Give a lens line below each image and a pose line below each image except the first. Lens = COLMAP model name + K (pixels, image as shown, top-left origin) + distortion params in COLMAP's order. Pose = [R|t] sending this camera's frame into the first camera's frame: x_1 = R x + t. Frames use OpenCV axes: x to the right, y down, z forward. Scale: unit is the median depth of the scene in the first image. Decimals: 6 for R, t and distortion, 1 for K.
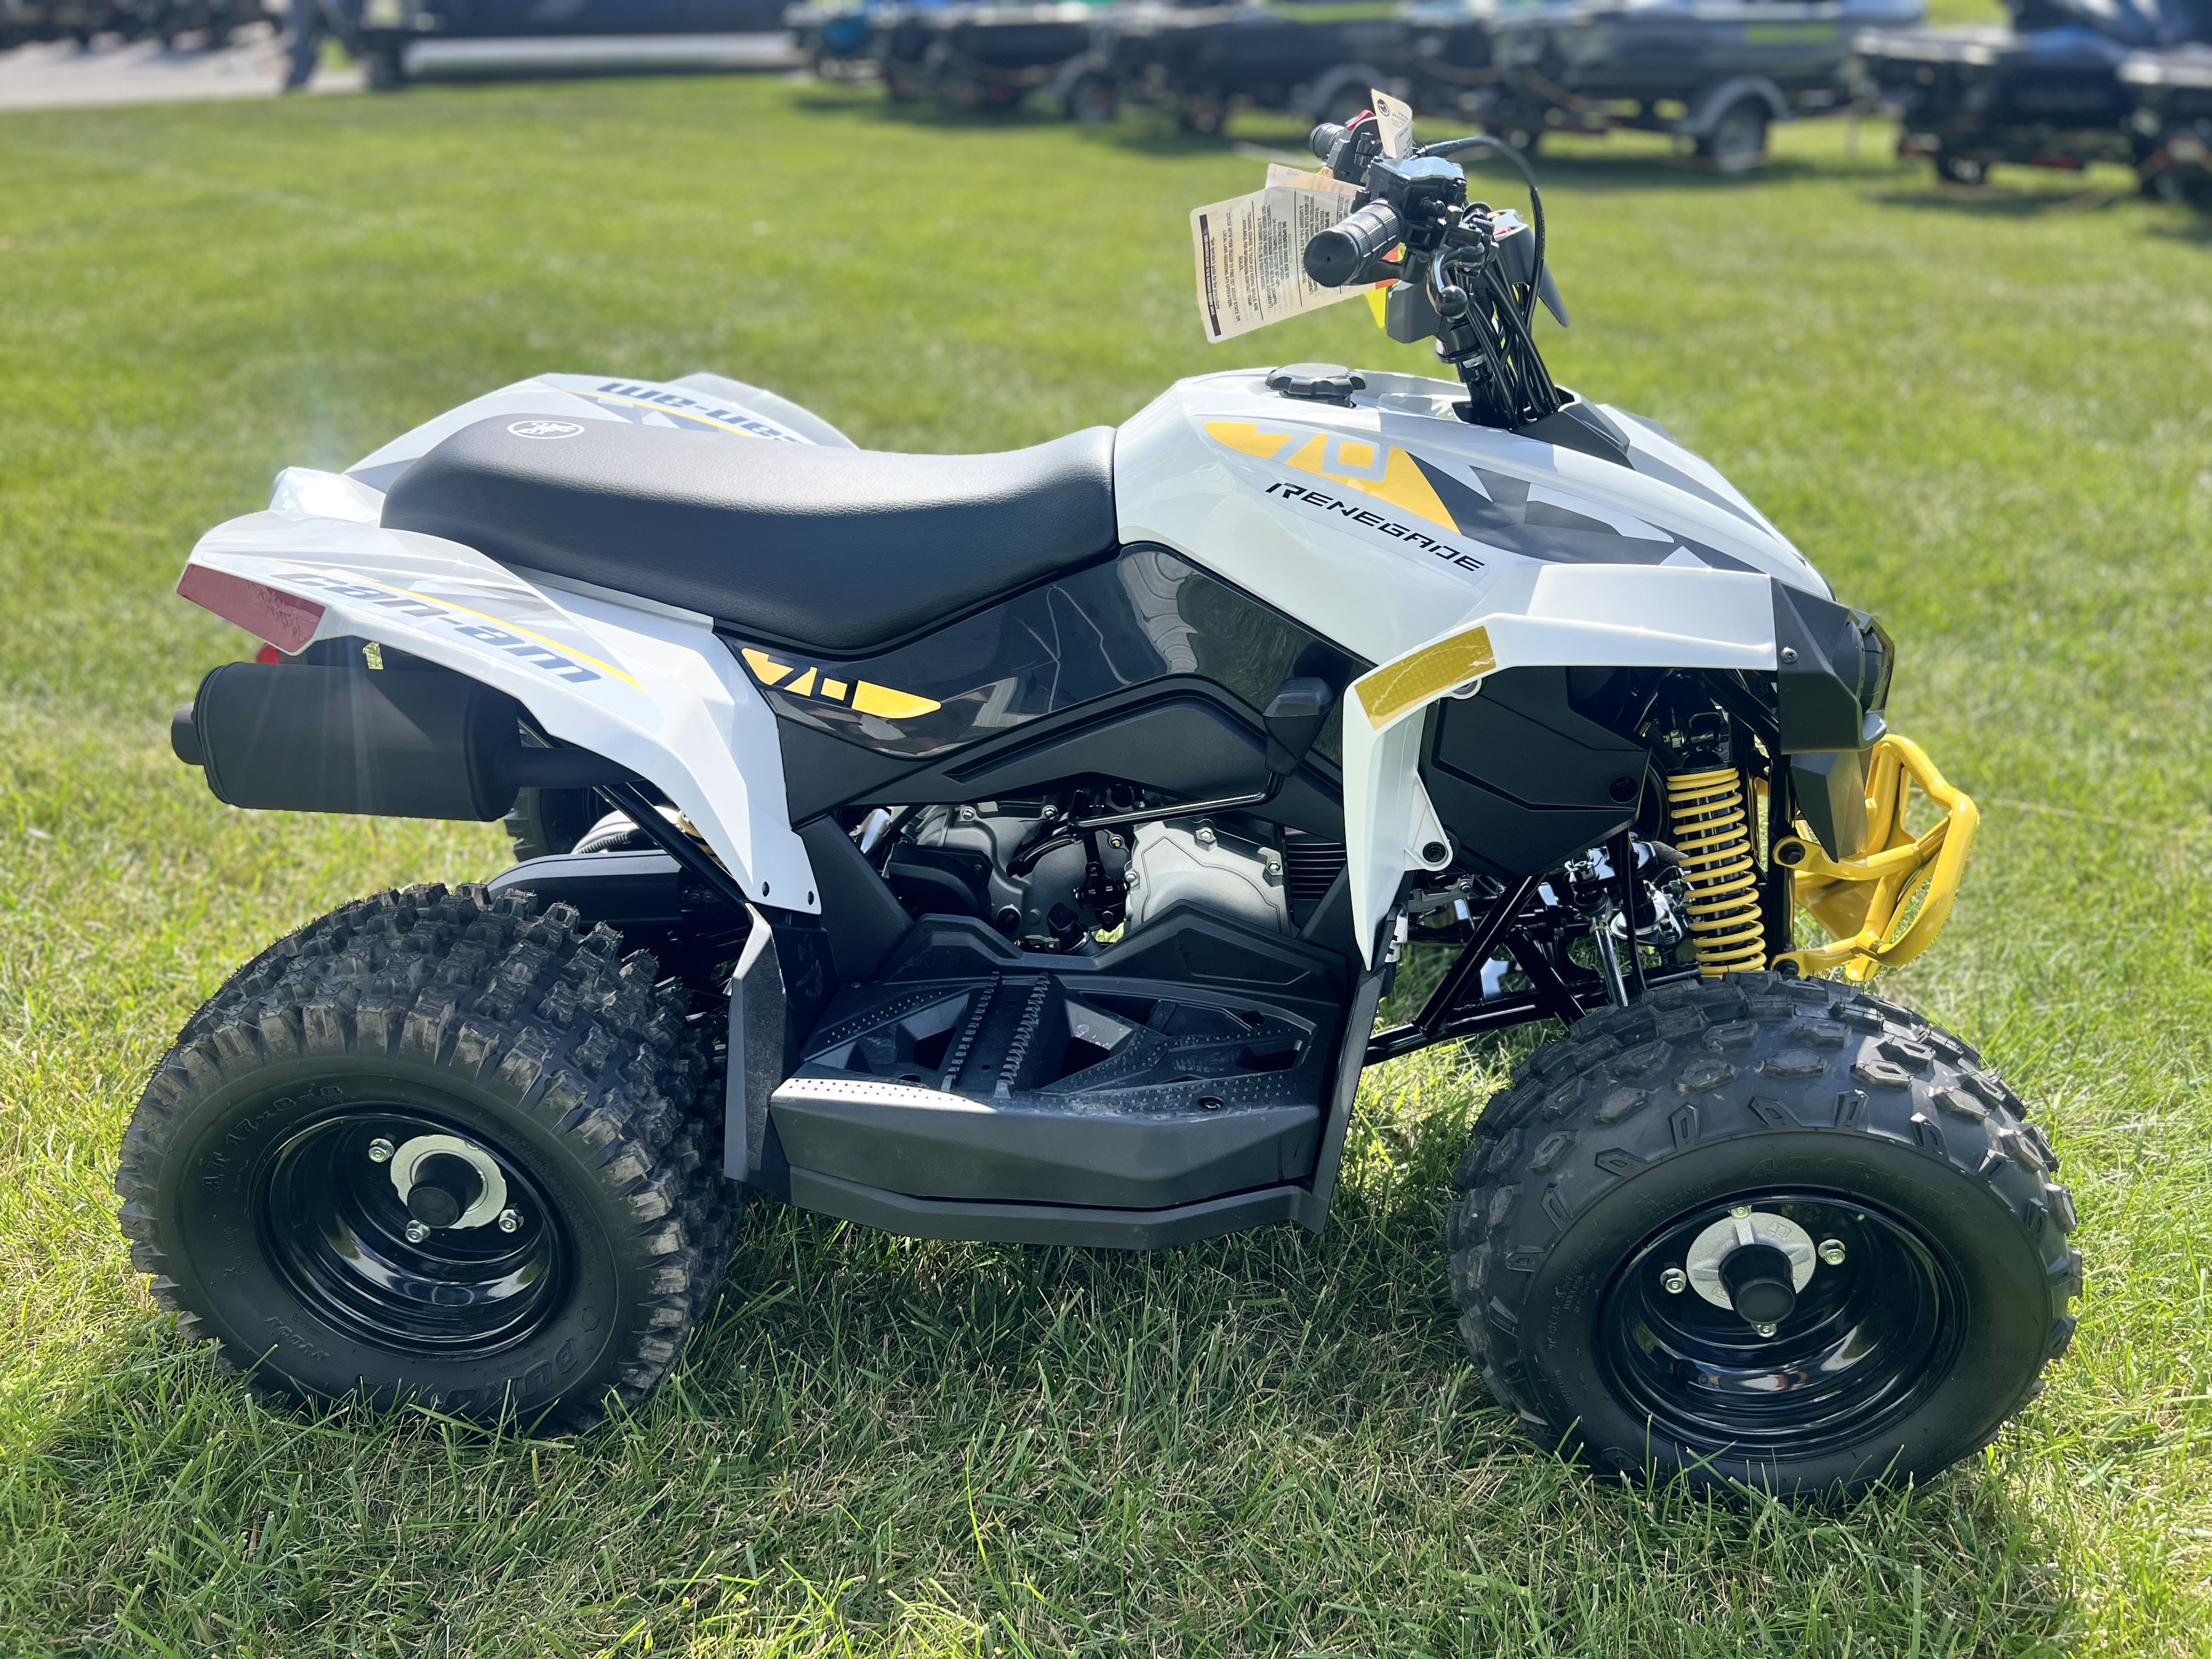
lens RADIAL K [[1673.1, 0, 1106.0], [0, 1673.1, 829.5], [0, 0, 1]] dist [0.050900, -0.063311]
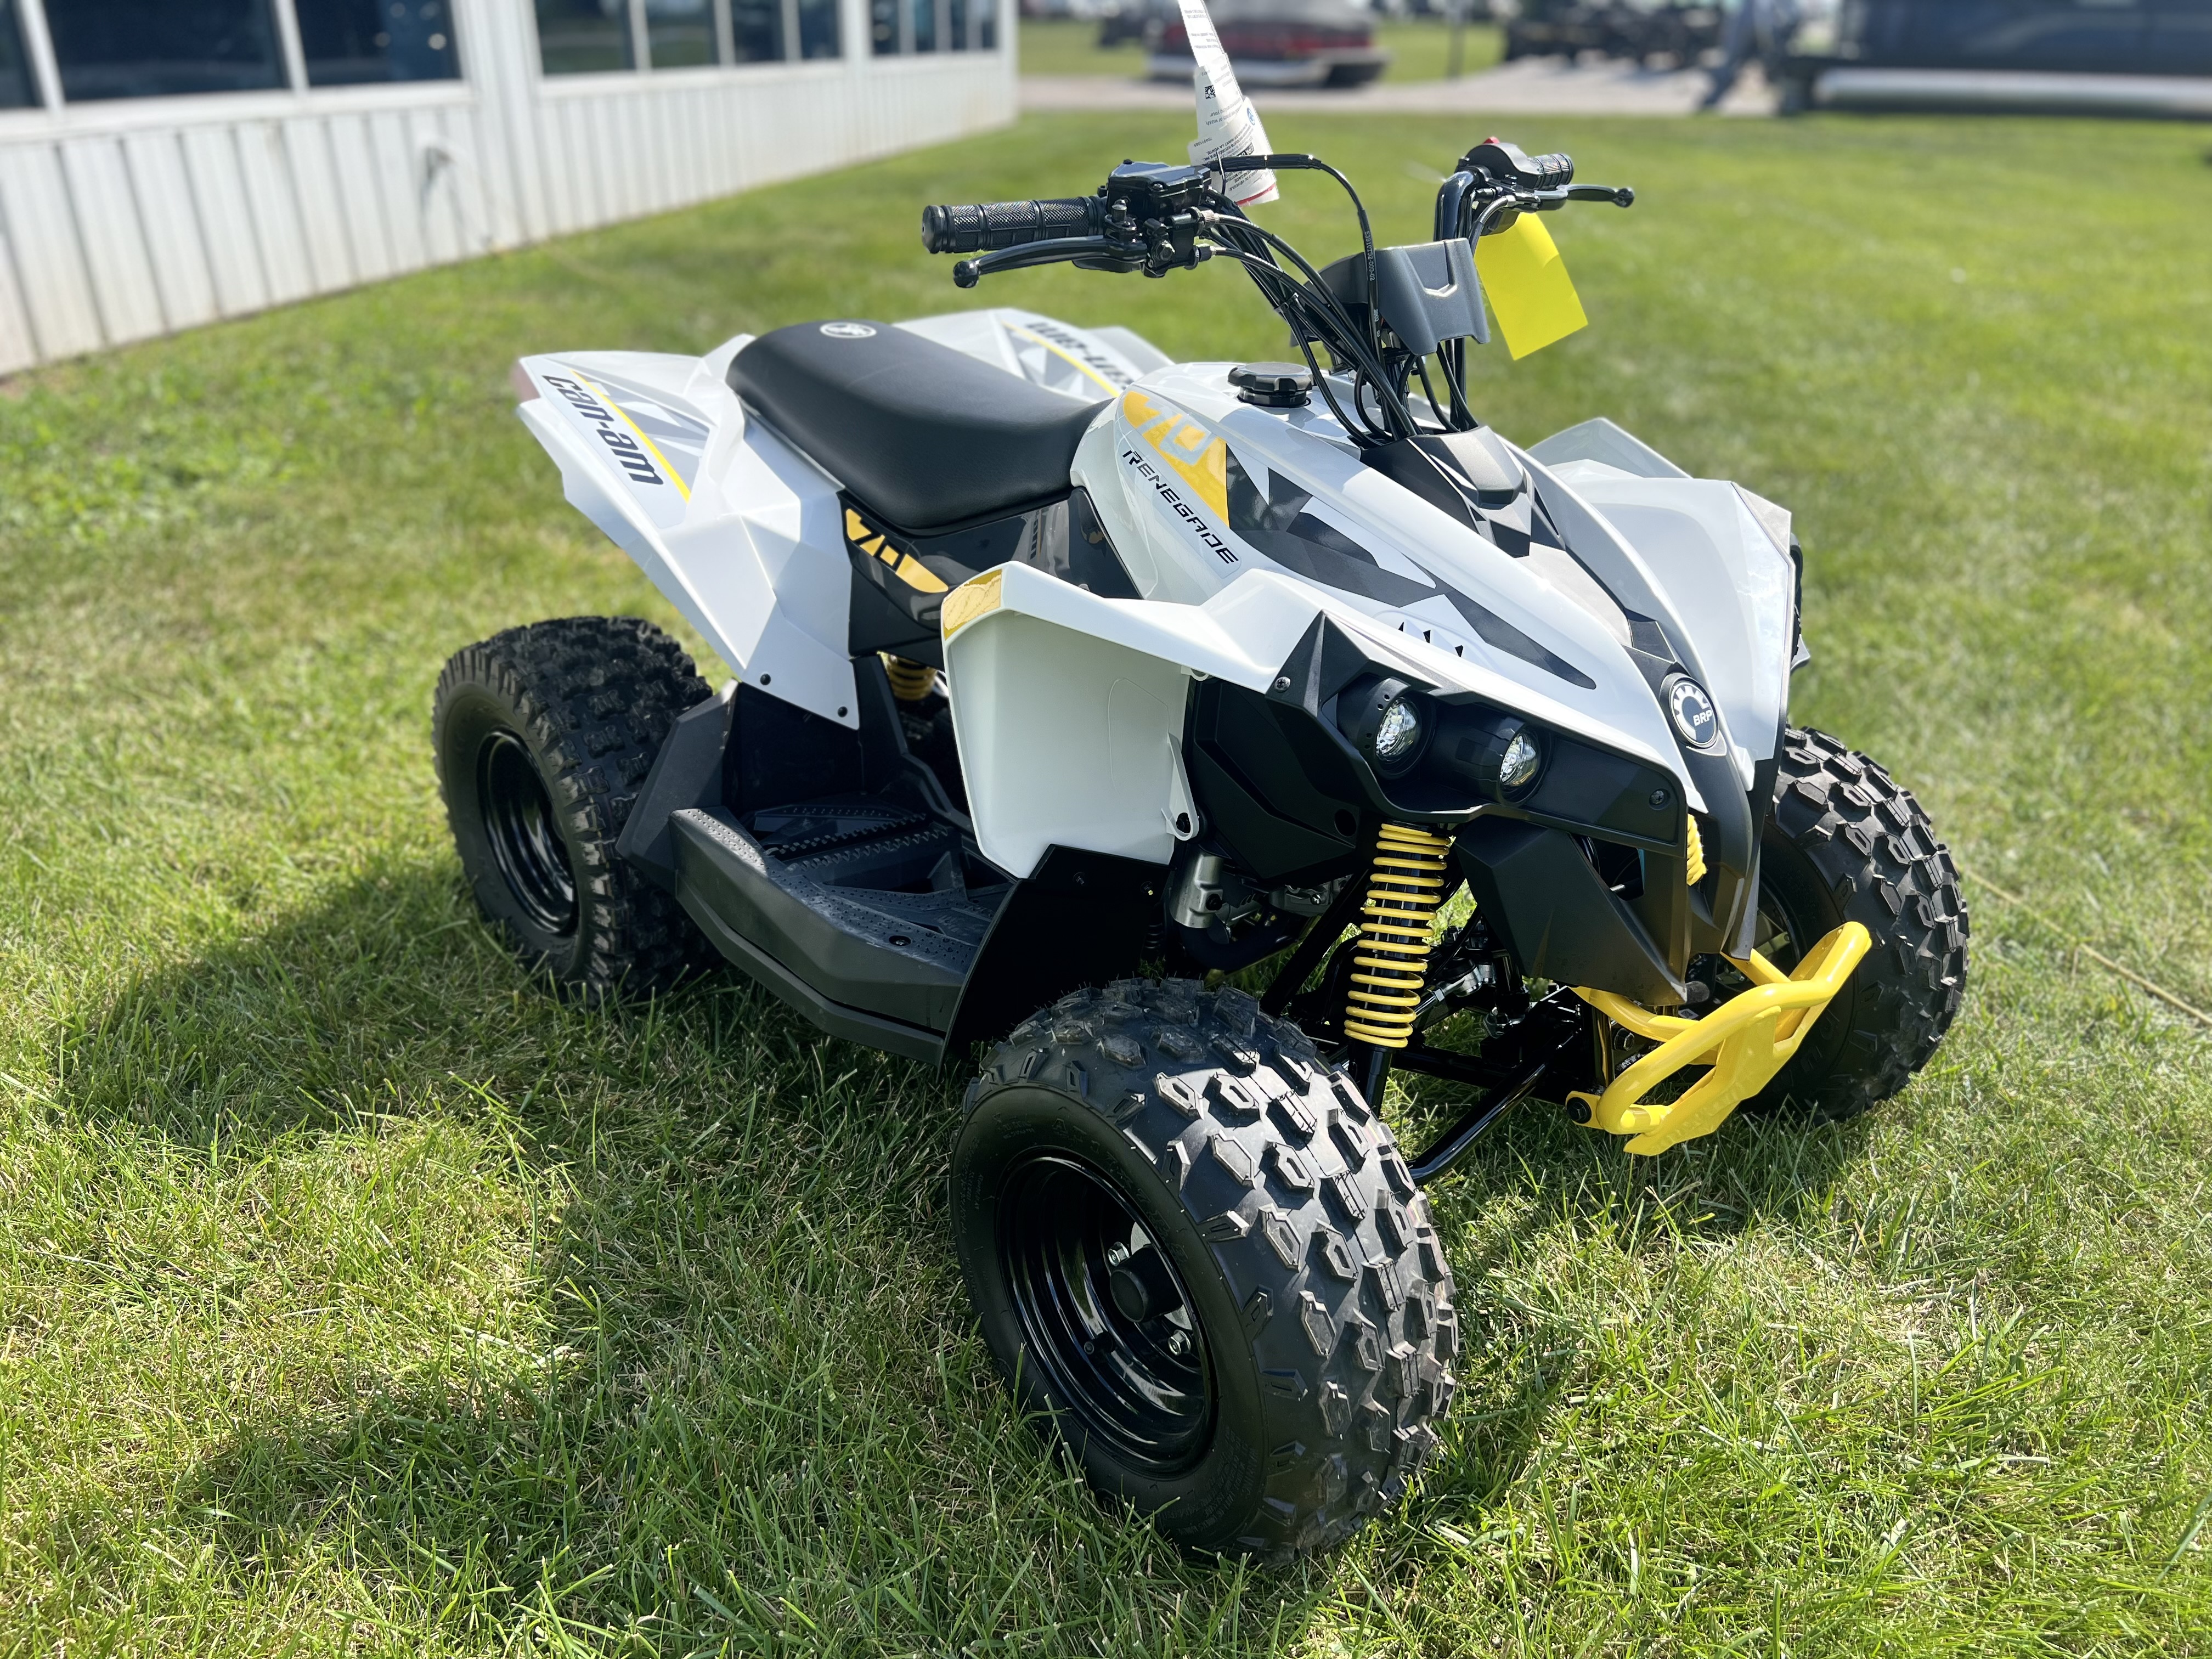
lens RADIAL K [[1673.1, 0, 1106.0], [0, 1673.1, 829.5], [0, 0, 1]] dist [0.050900, -0.063311]
pose [[0.719268, 0.320249, -0.616518, 0.797897], [-0.328777, 0.938662, 0.104015, -0.075206], [0.612012, 0.127883, 0.780440, 0.140253]]
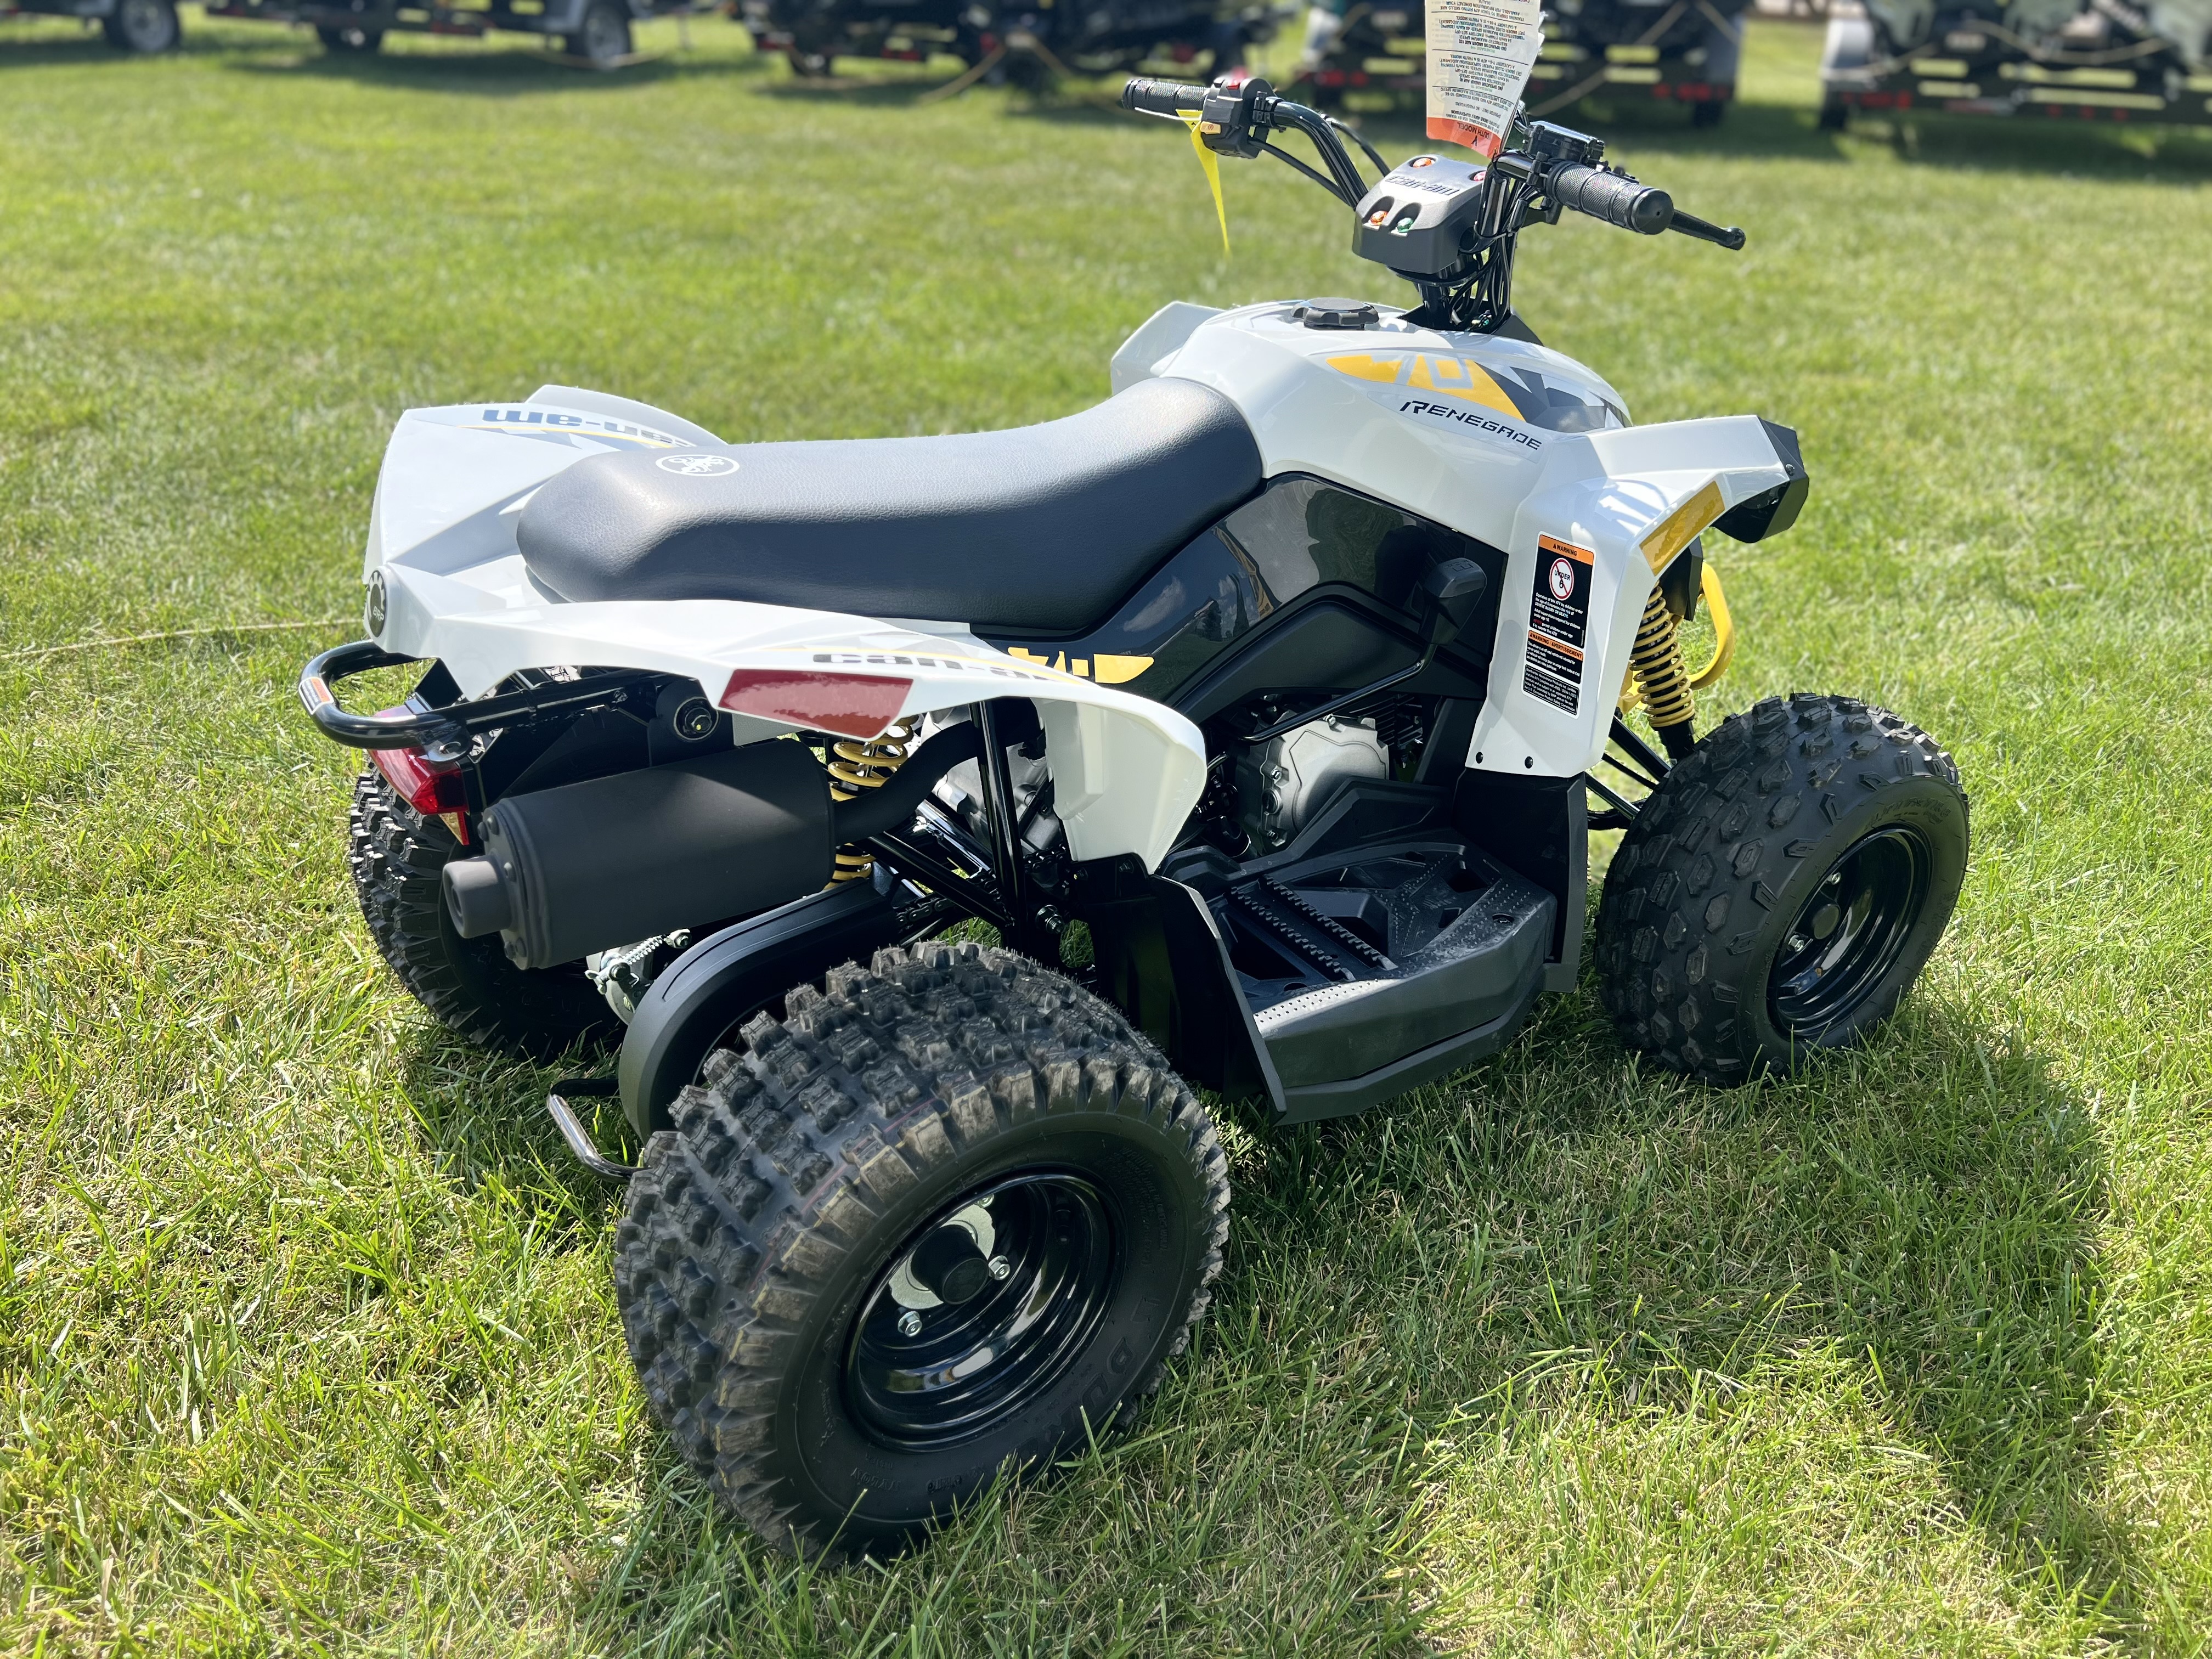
lens RADIAL K [[1673.1, 0, 1106.0], [0, 1673.1, 829.5], [0, 0, 1]] dist [0.050900, -0.063311]
pose [[0.772721, -0.286381, 0.566471, -0.757250], [0.253848, 0.957387, 0.137737, -0.125740], [-0.581777, 0.037366, 0.812490, 0.163061]]
